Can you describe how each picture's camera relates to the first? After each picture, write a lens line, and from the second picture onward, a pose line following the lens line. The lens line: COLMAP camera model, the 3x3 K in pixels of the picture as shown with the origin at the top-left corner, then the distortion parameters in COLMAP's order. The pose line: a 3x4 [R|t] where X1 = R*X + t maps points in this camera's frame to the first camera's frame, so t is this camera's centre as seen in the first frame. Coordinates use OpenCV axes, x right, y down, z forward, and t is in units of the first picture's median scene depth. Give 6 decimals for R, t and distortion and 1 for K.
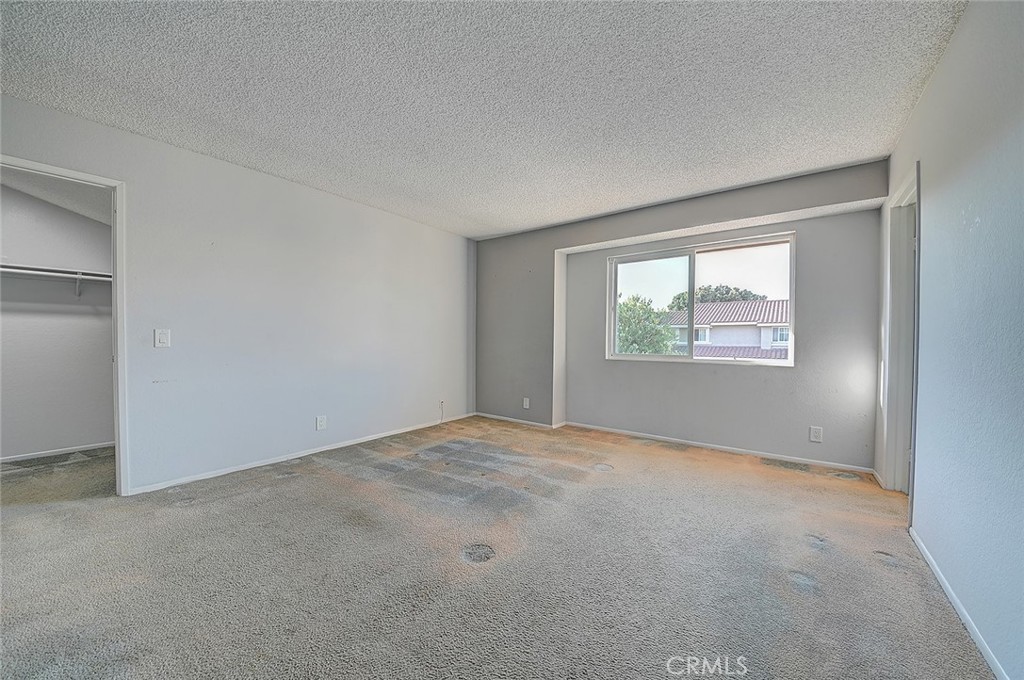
lens RADIAL K [[360.8, 0, 514.4], [0, 360.8, 340.3], [0, 0, 1]] dist [-0.000579, -0.000264]
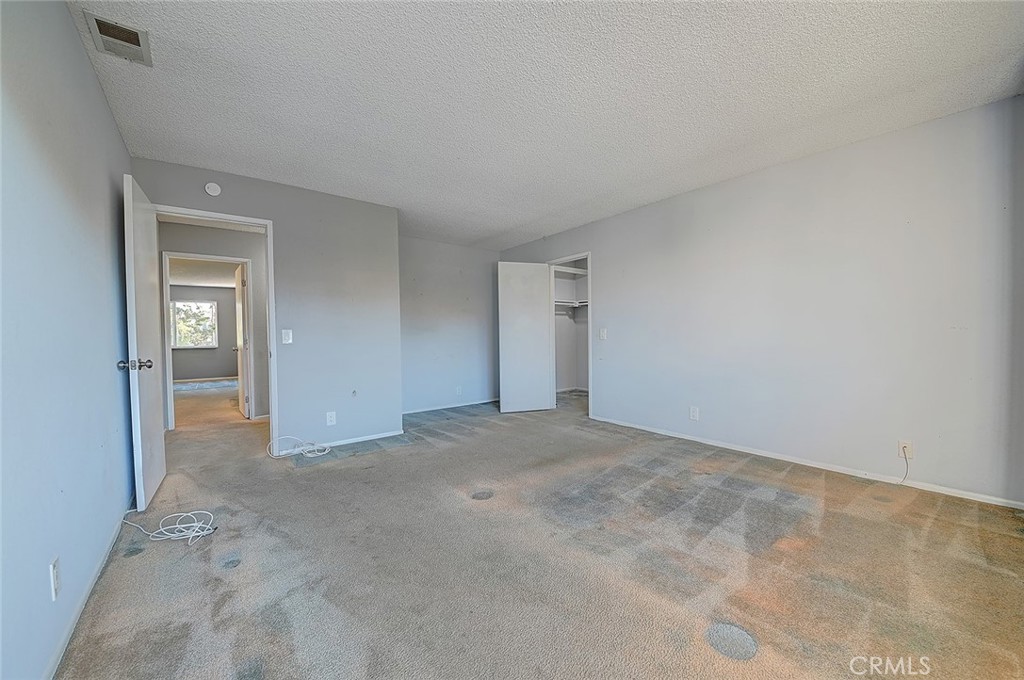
lens RADIAL K [[373.7, 0, 534.0], [0, 373.7, 342.7], [0, 0, 1]] dist [-0.017104, -0.000078]
pose [[-0.213749, 0.014071, -0.976787, 0.601844], [0.000715, 0.999898, 0.014247, 0.006840], [0.976888, 0.002347, -0.213737, 0.756522]]
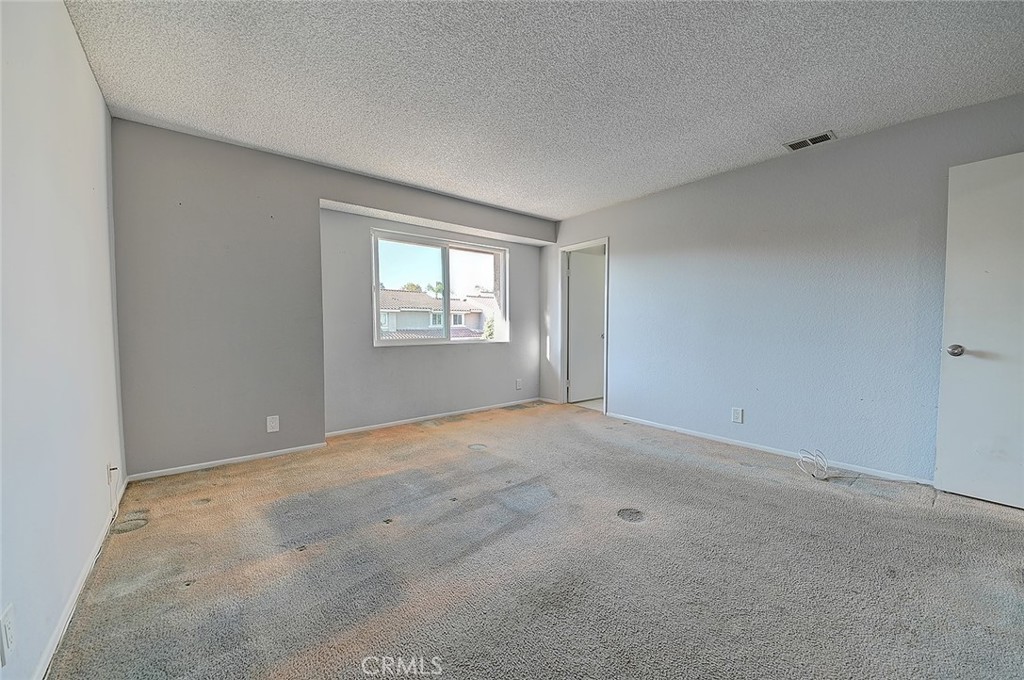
lens RADIAL K [[393.4, 0, 512.0], [0, 393.4, 340.0], [0, 0, 1]] dist [0.000545, -0.000038]
pose [[0.245894, -0.049688, 0.968022, -0.706698], [0.013651, 0.998764, 0.047799, -0.006681], [-0.969200, 0.001461, 0.246269, 0.537222]]
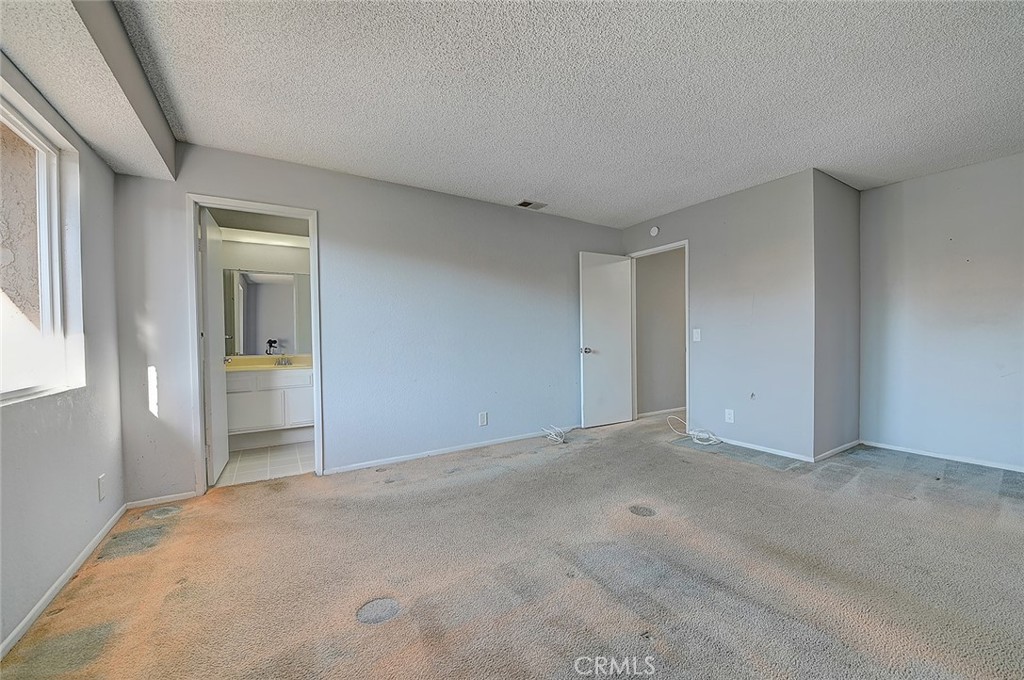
lens RADIAL K [[390.4, 0, 512.0], [0, 390.4, 340.0], [0, 0, 1]] dist [0.001068, 0.000050]
pose [[-0.938853, -0.006992, 0.344246, -0.076283], [0.001839, 0.999678, 0.025318, -0.011669], [-0.344312, 0.024403, -0.938538, 1.223745]]
